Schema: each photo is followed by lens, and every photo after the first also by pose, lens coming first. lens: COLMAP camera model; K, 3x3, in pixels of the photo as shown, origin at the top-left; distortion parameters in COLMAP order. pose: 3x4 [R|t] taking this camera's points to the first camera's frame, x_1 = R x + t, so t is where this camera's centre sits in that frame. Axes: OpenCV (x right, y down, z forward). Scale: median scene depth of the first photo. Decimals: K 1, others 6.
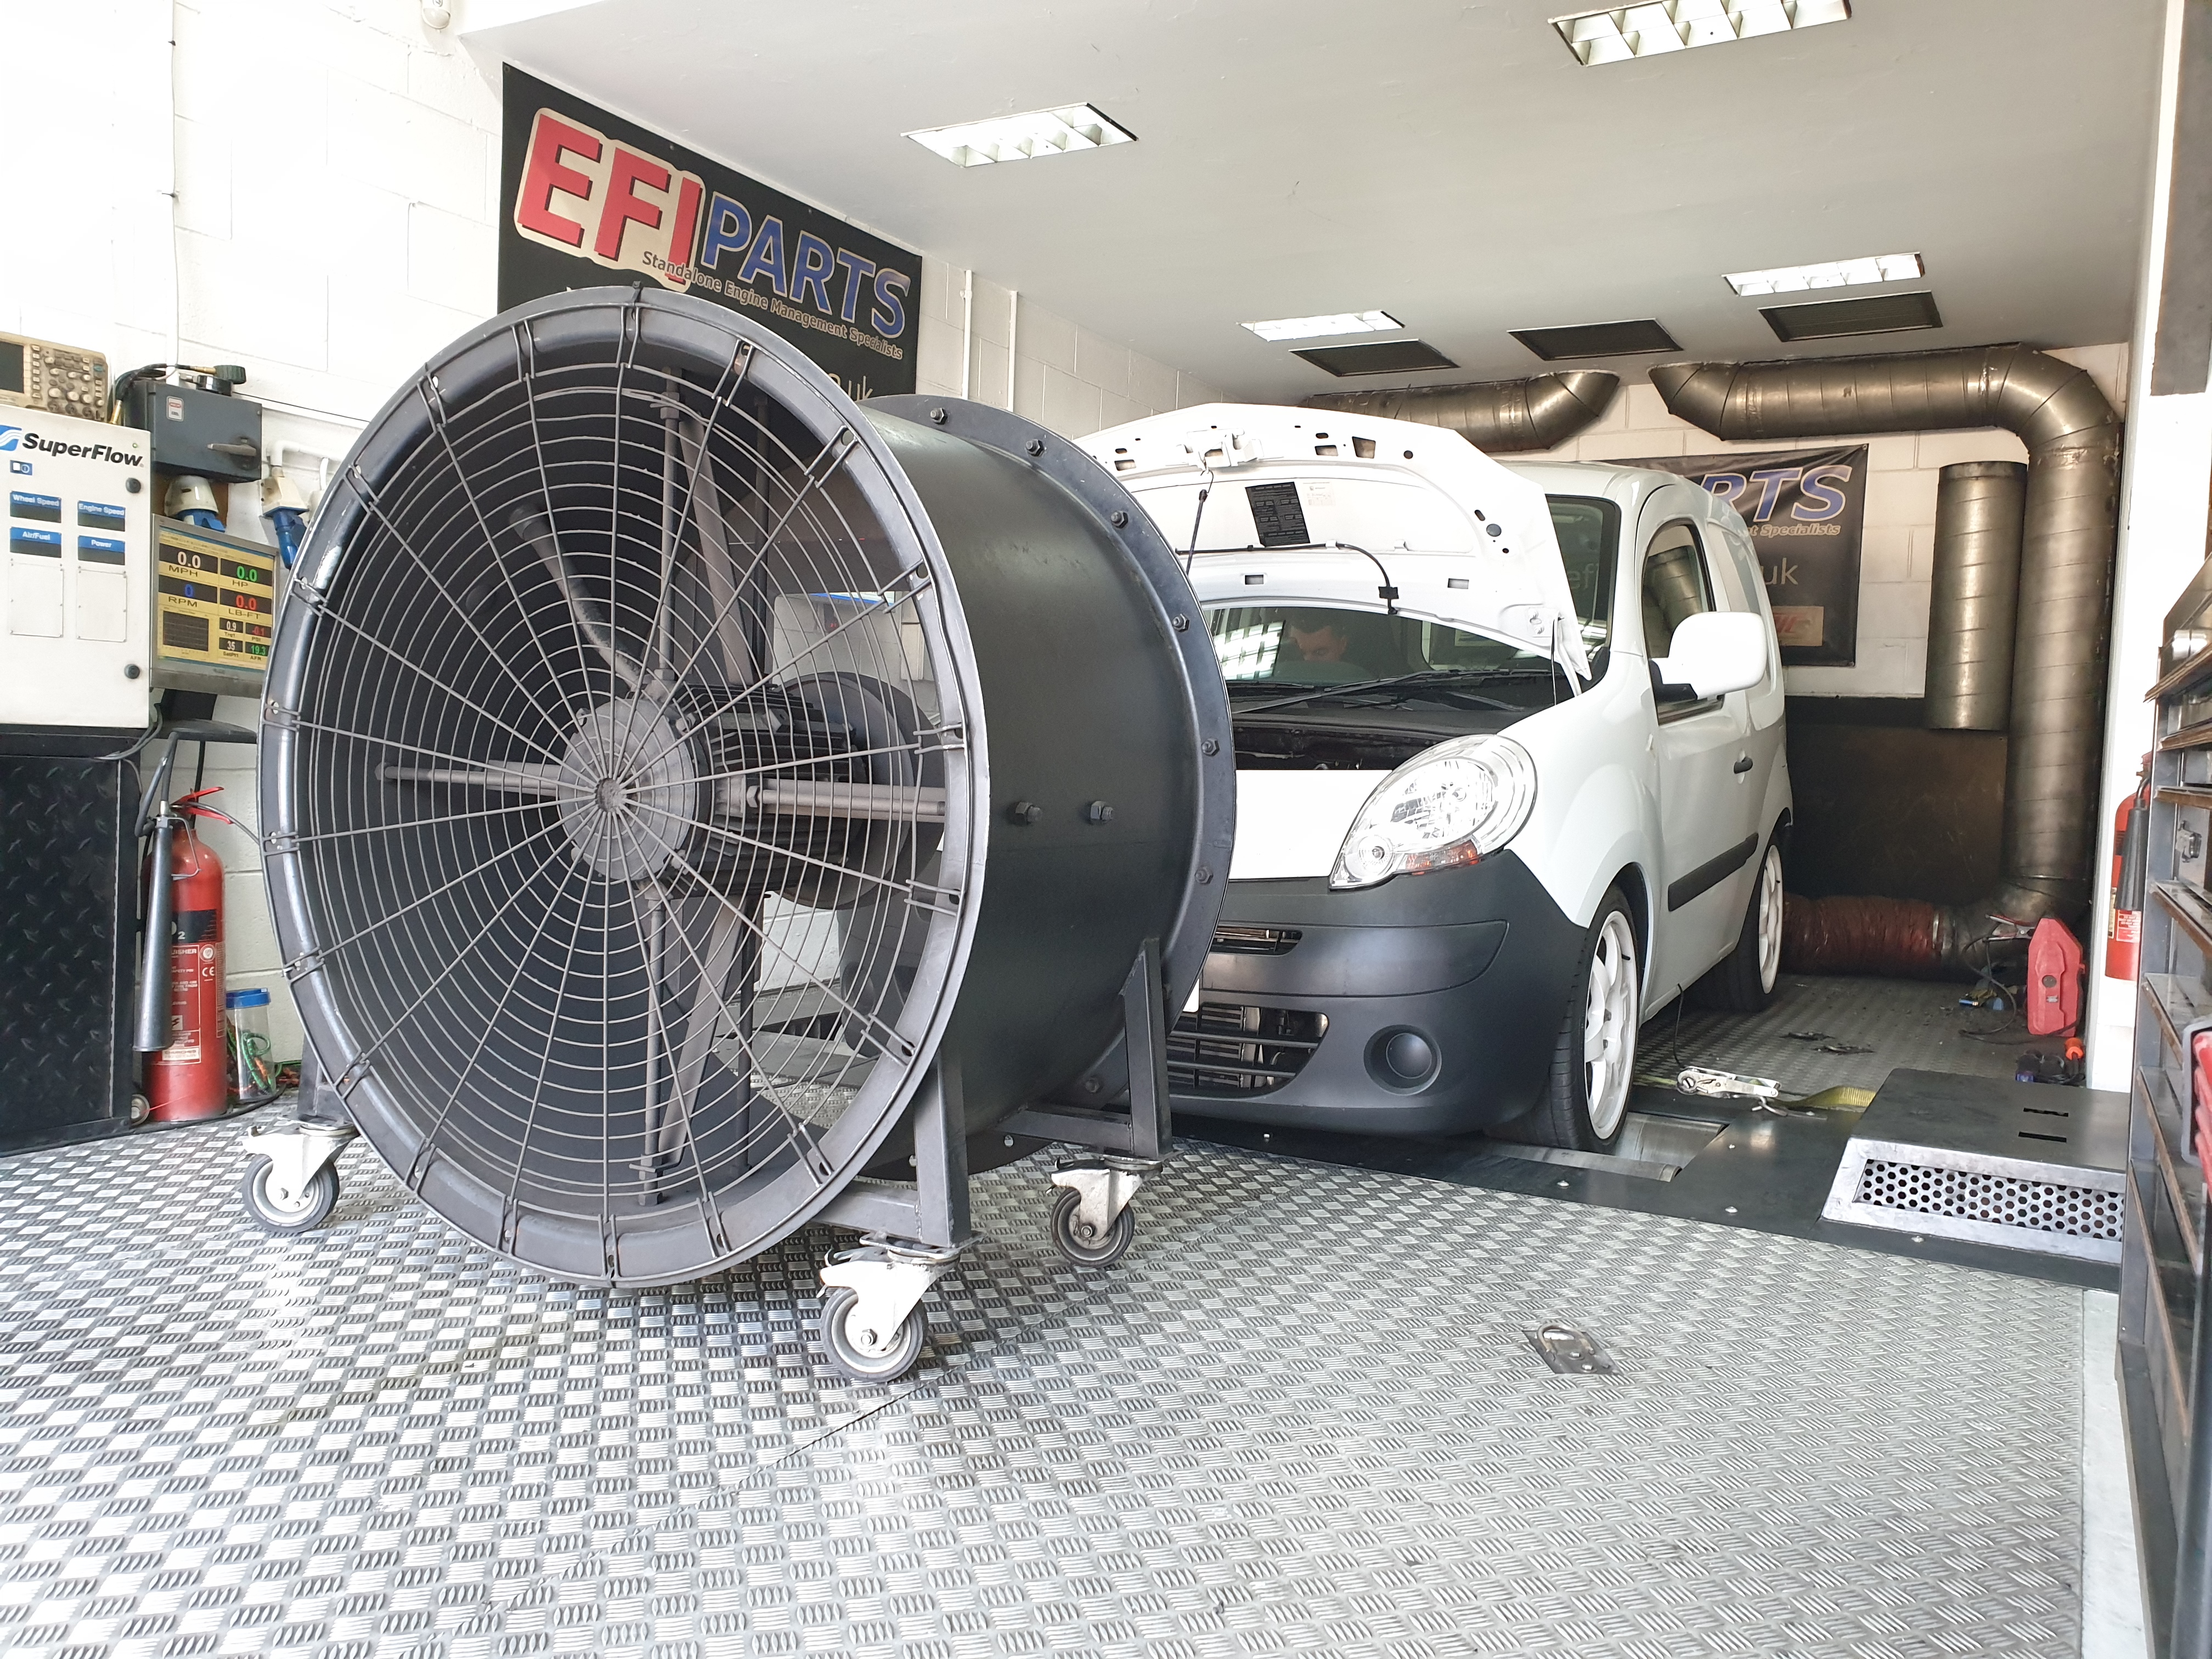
lens RADIAL K [[1737.1, 0, 1066.2], [0, 1737.1, 835.3], [0, 0, 1]] dist [0.016259, 0.017674]
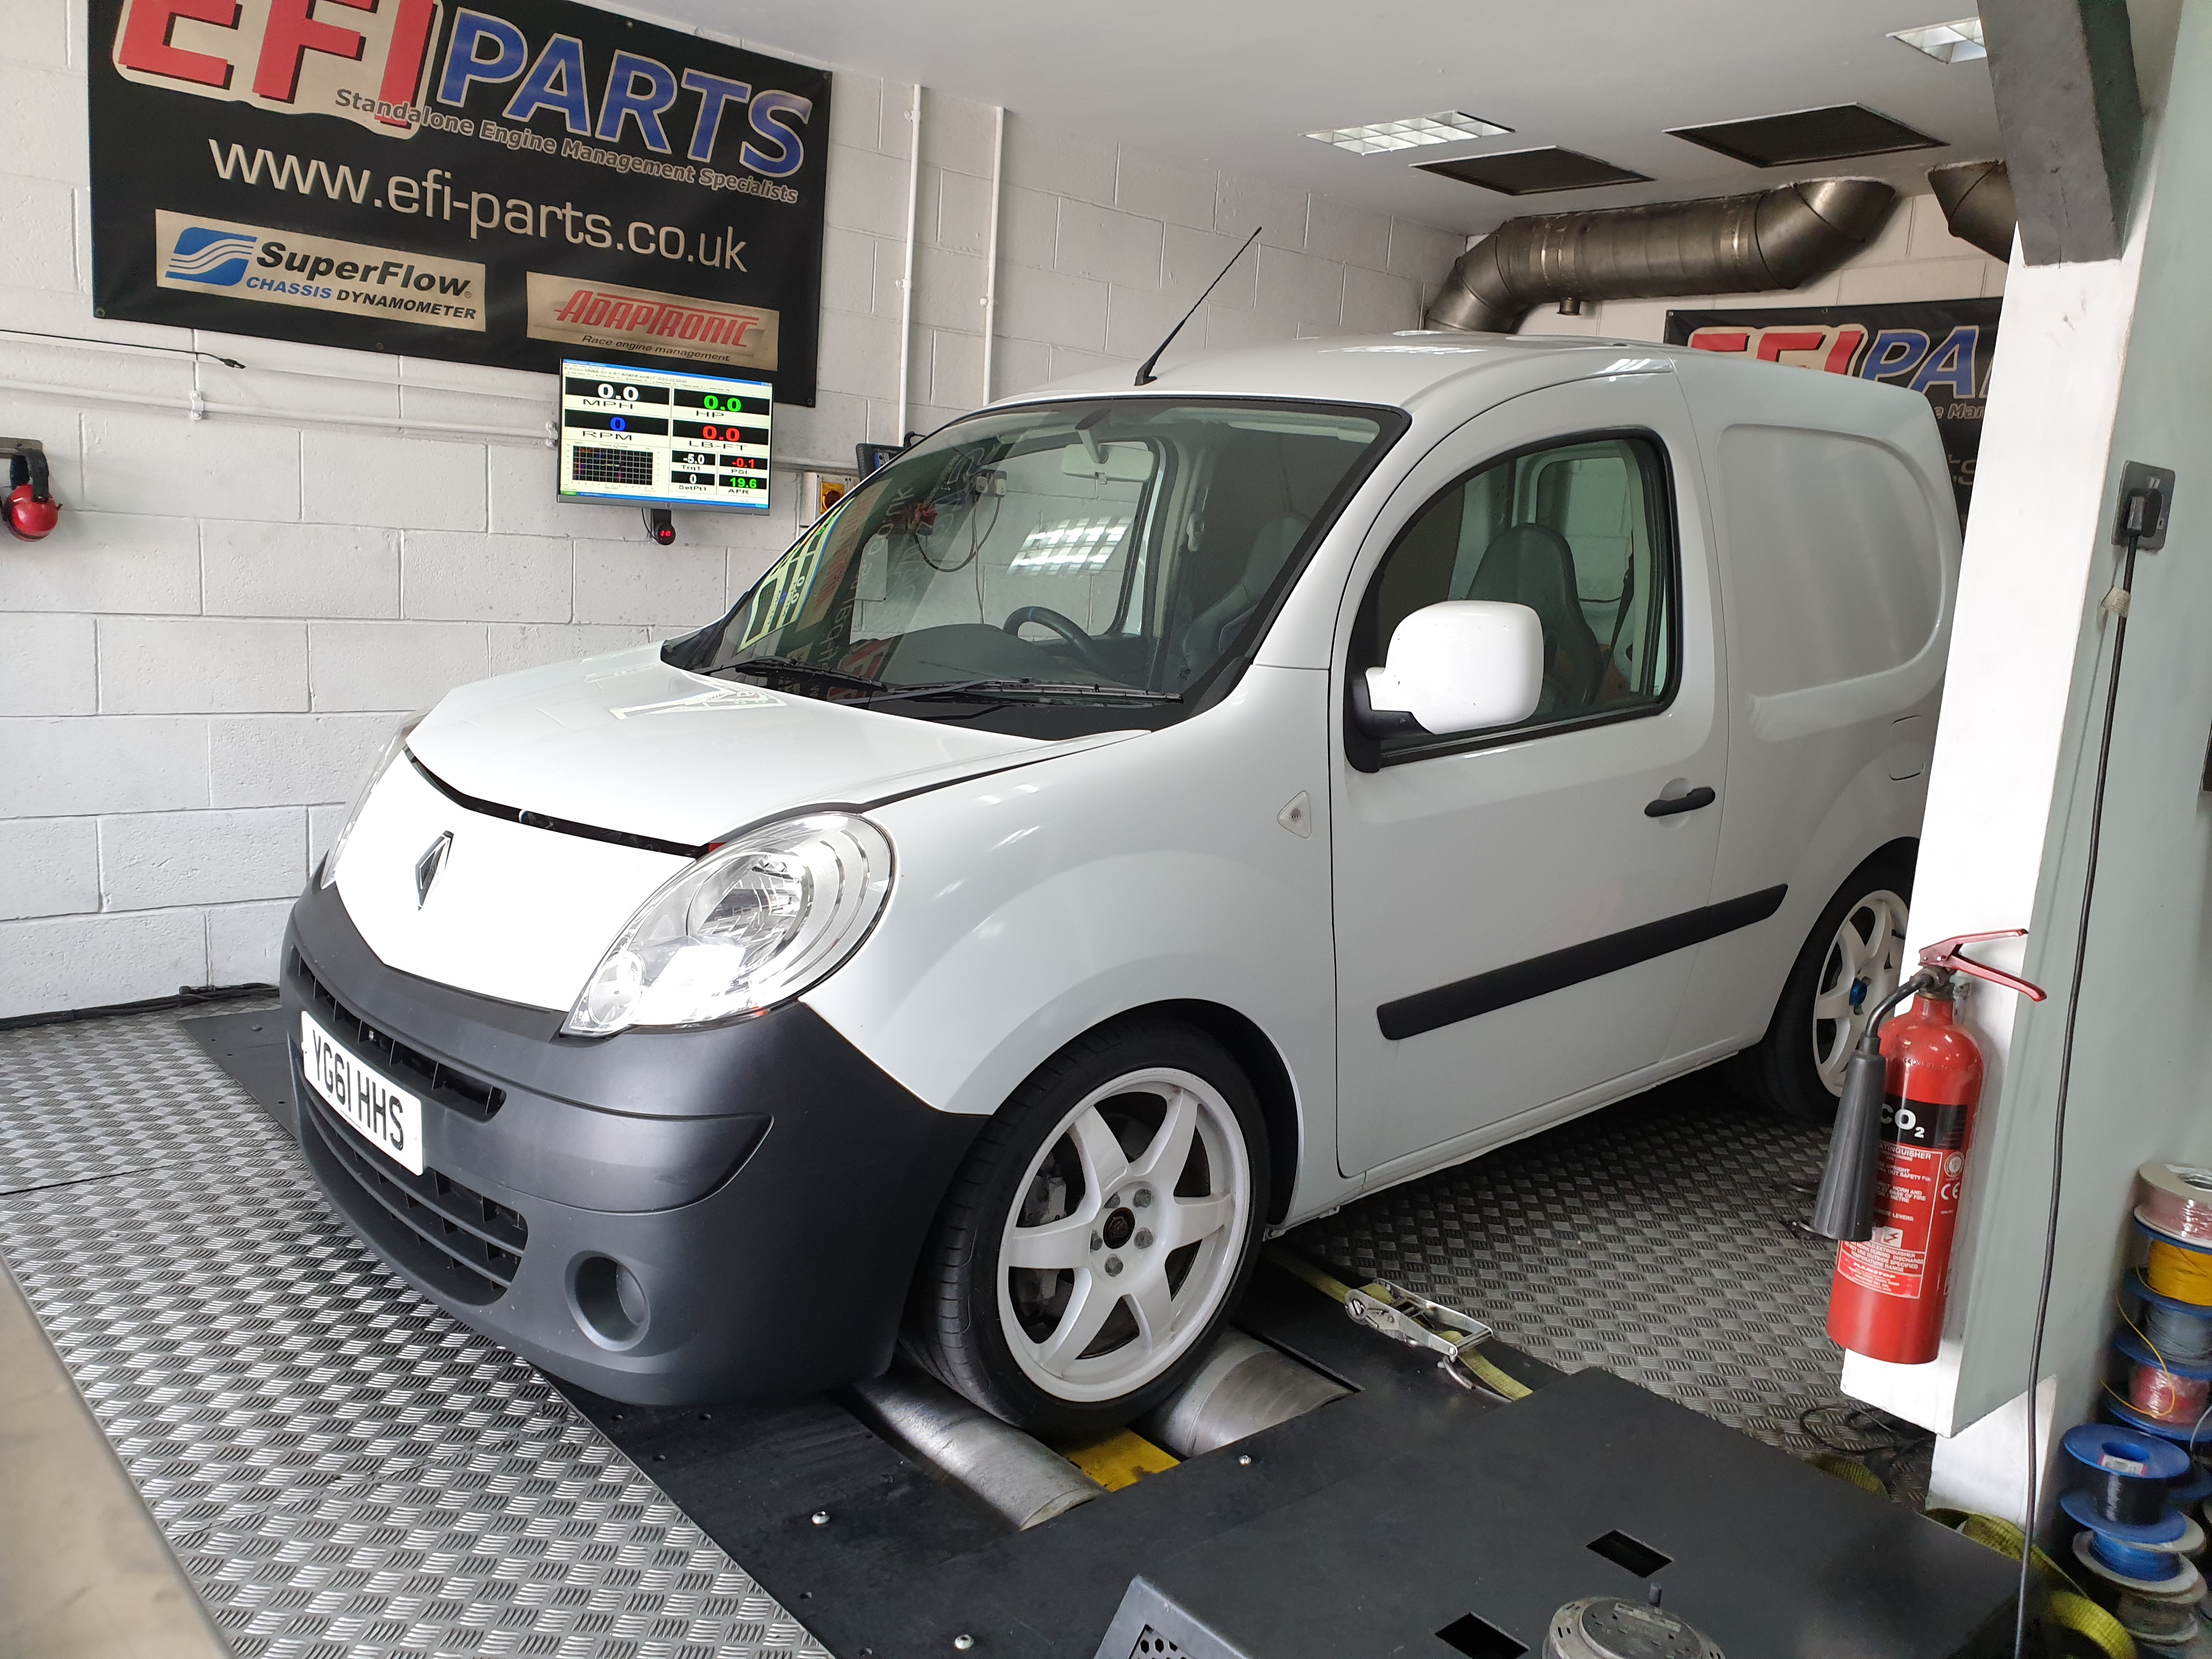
lens RADIAL K [[1737.1, 0, 1112.4], [0, 1737.1, 837.7], [0, 0, 1]] dist [0.016259, 0.017674]
pose [[0.947363, 0.082688, -0.309301, 0.296926], [-0.049659, 0.992332, 0.113187, -0.071065], [0.316288, -0.091870, 0.944204, 0.222992]]
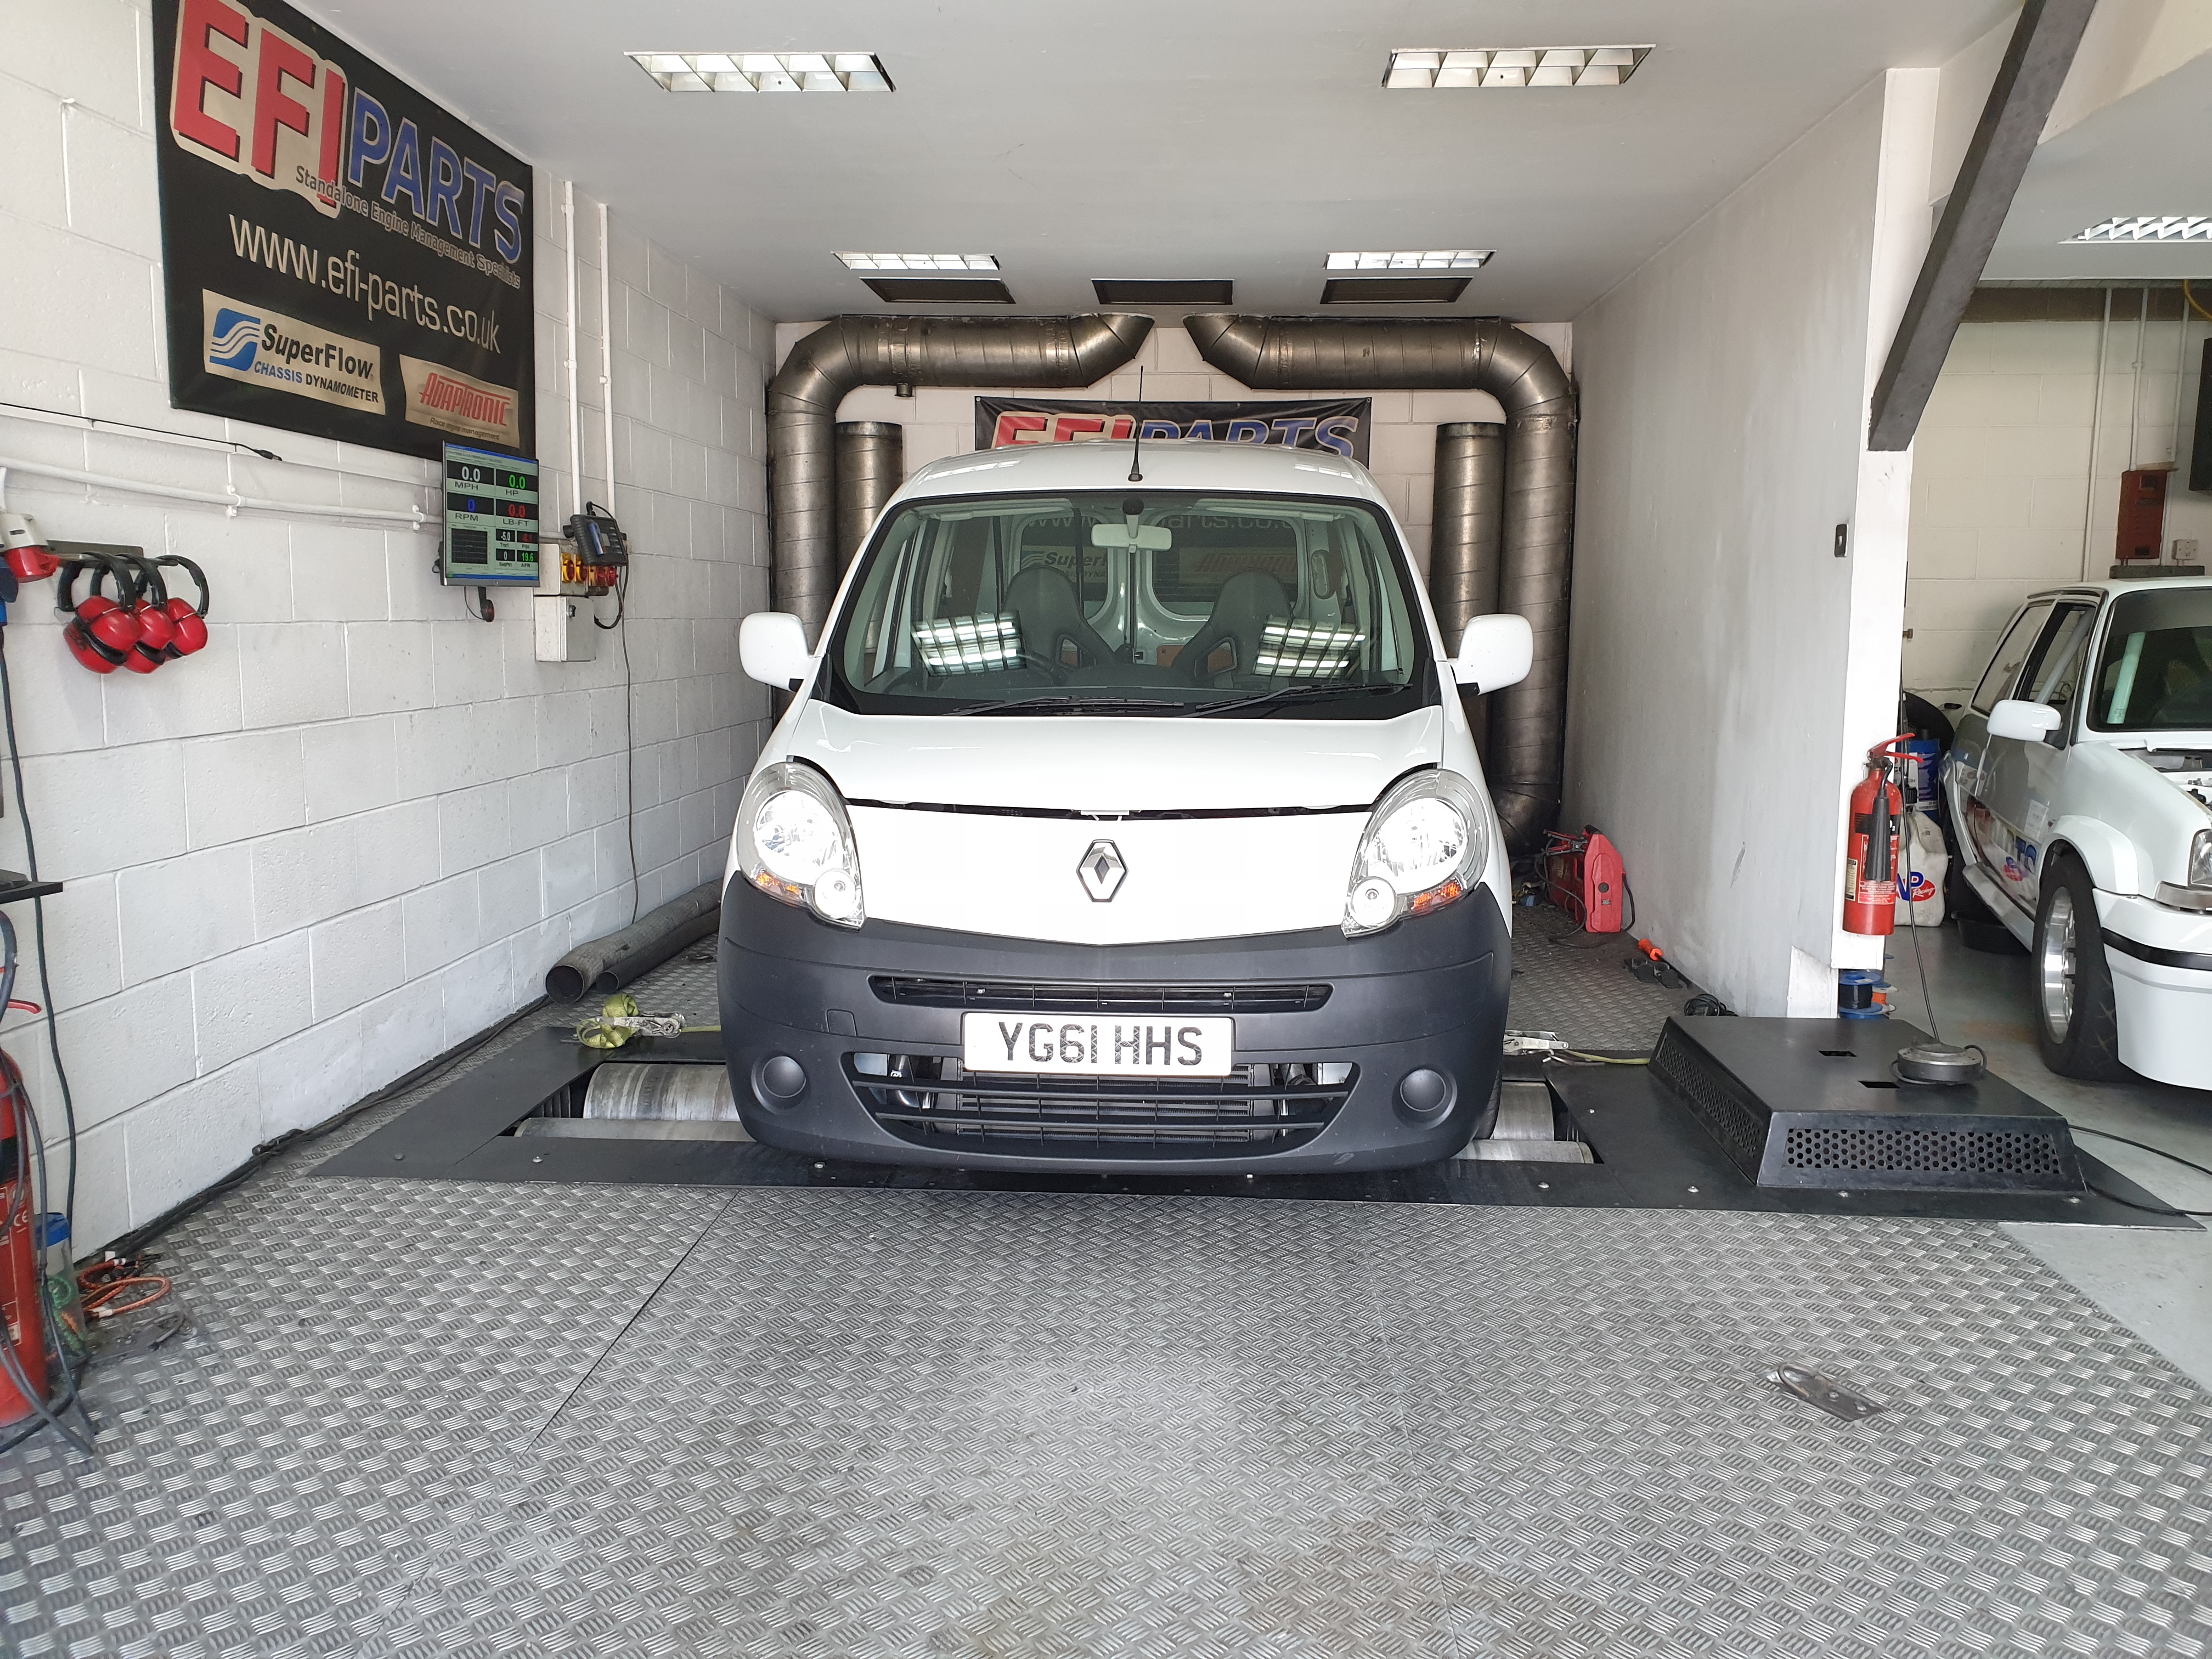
lens RADIAL K [[1737.1, 0, 1101.1], [0, 1737.1, 822.5], [0, 0, 1]] dist [0.016259, 0.017674]
pose [[0.893113, -0.083275, 0.442057, -0.220047], [0.047727, 0.994710, 0.090958, -0.071543], [-0.447293, -0.060138, 0.892364, 0.087223]]
